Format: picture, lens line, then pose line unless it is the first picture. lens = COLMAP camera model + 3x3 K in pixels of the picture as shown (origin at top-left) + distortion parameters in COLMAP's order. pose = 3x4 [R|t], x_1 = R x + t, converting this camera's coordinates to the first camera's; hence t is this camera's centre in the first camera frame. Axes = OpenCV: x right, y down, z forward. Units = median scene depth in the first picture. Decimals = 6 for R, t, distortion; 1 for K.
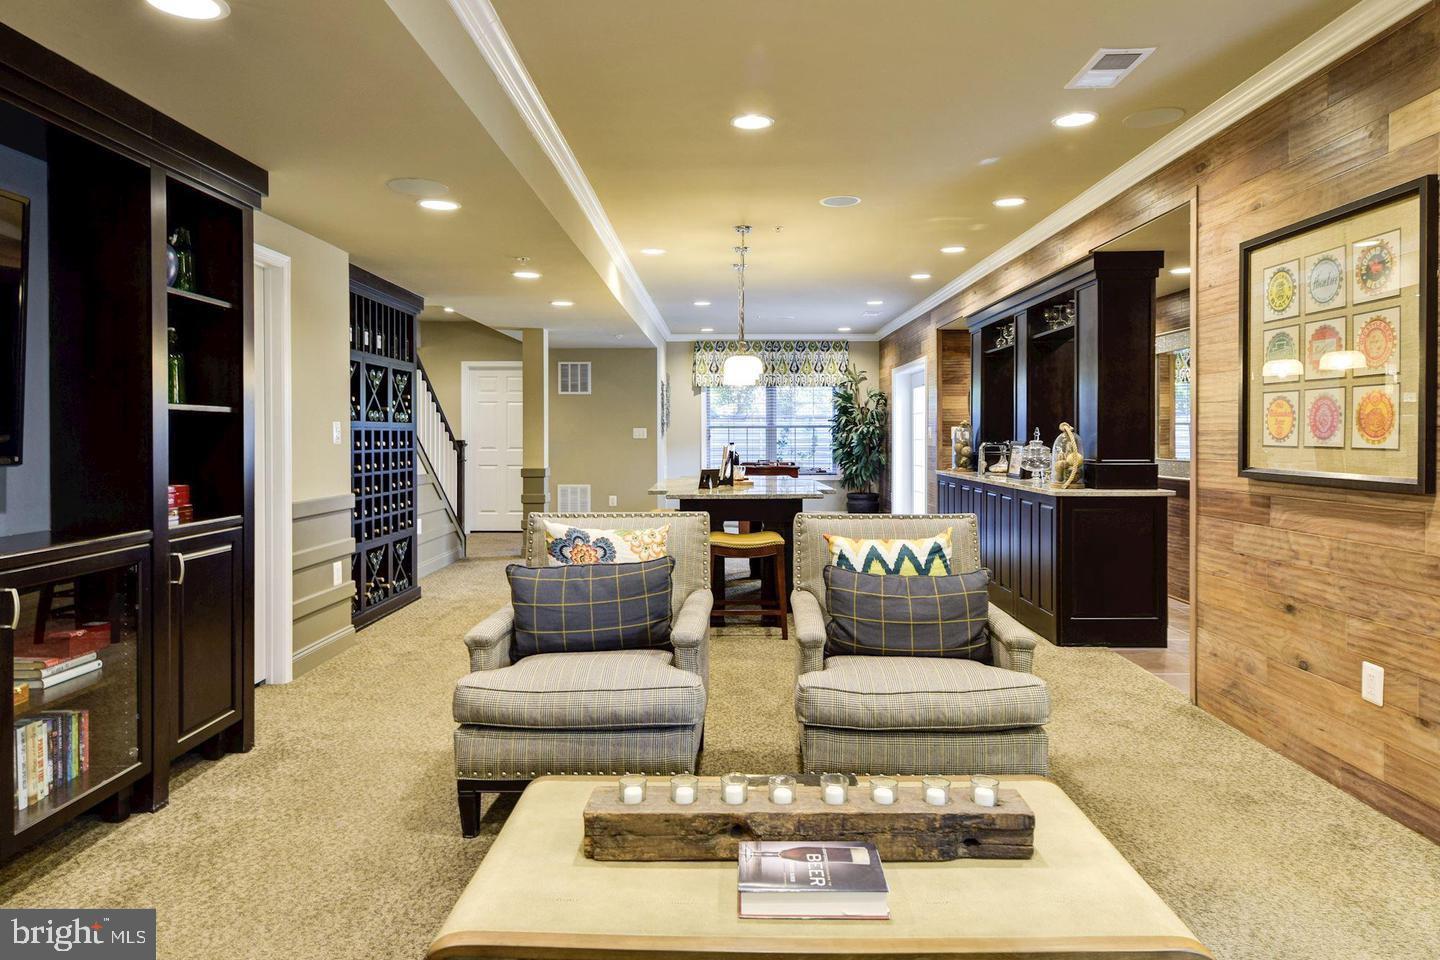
lens RADIAL K [[846.2, 0, 720.0], [0, 846.2, 480.0], [0, 0, 1]] dist [0.014934, -0.001643]
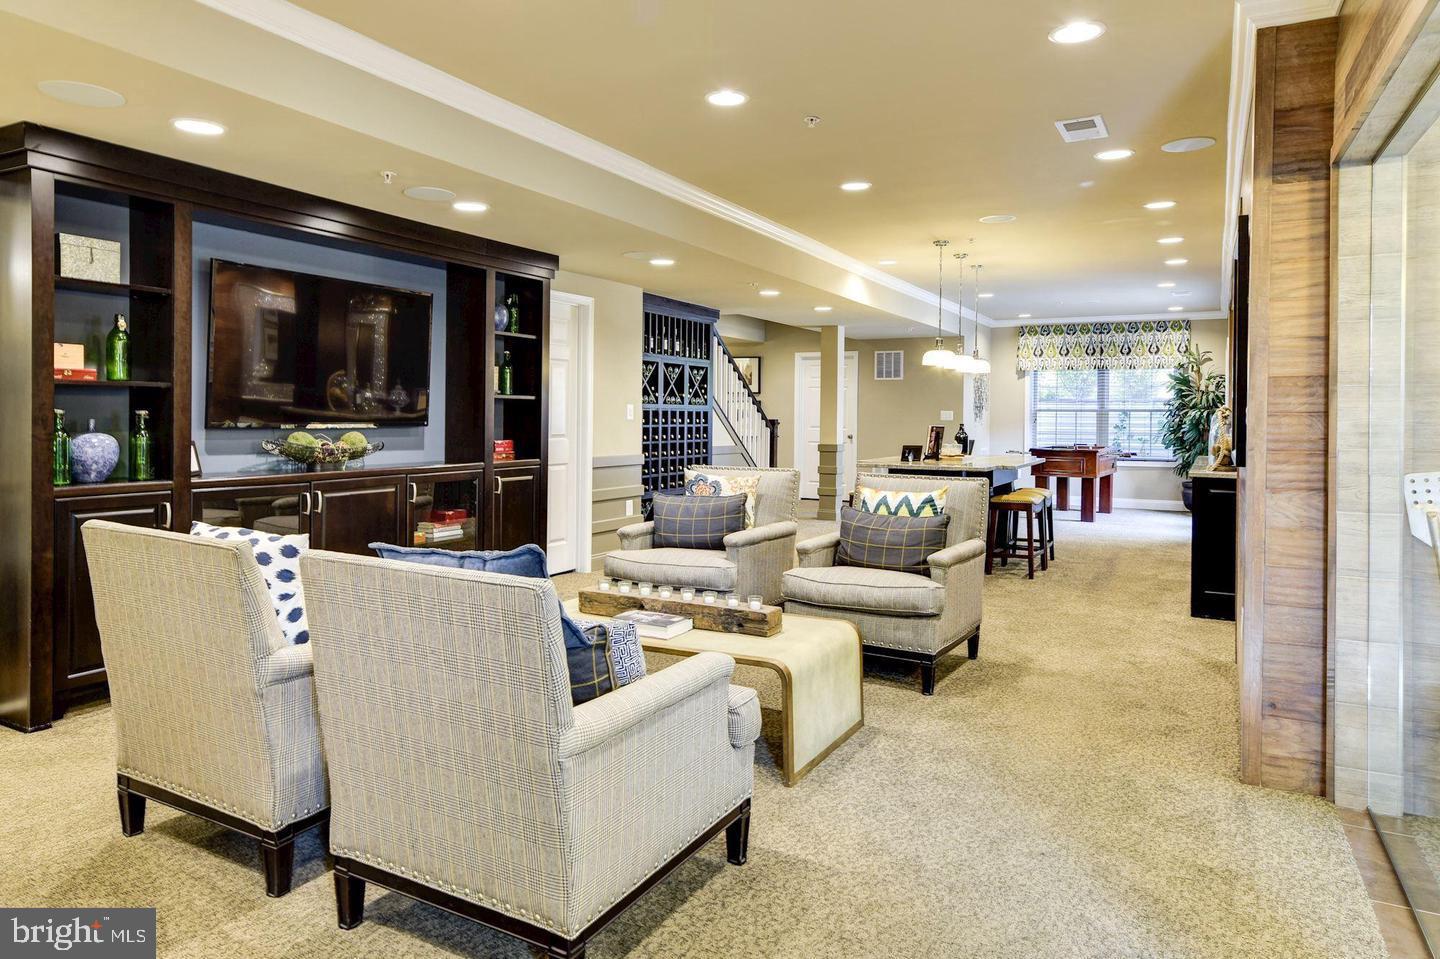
lens RADIAL K [[846.2, 0, 720.0], [0, 846.2, 479.5], [0, 0, 1]] dist [0.014934, -0.001643]
pose [[0.889858, 0.045090, -0.454004, 0.341056], [-0.035783, 0.998937, 0.029076, 0.012228], [0.454832, -0.009628, 0.890525, -0.224841]]
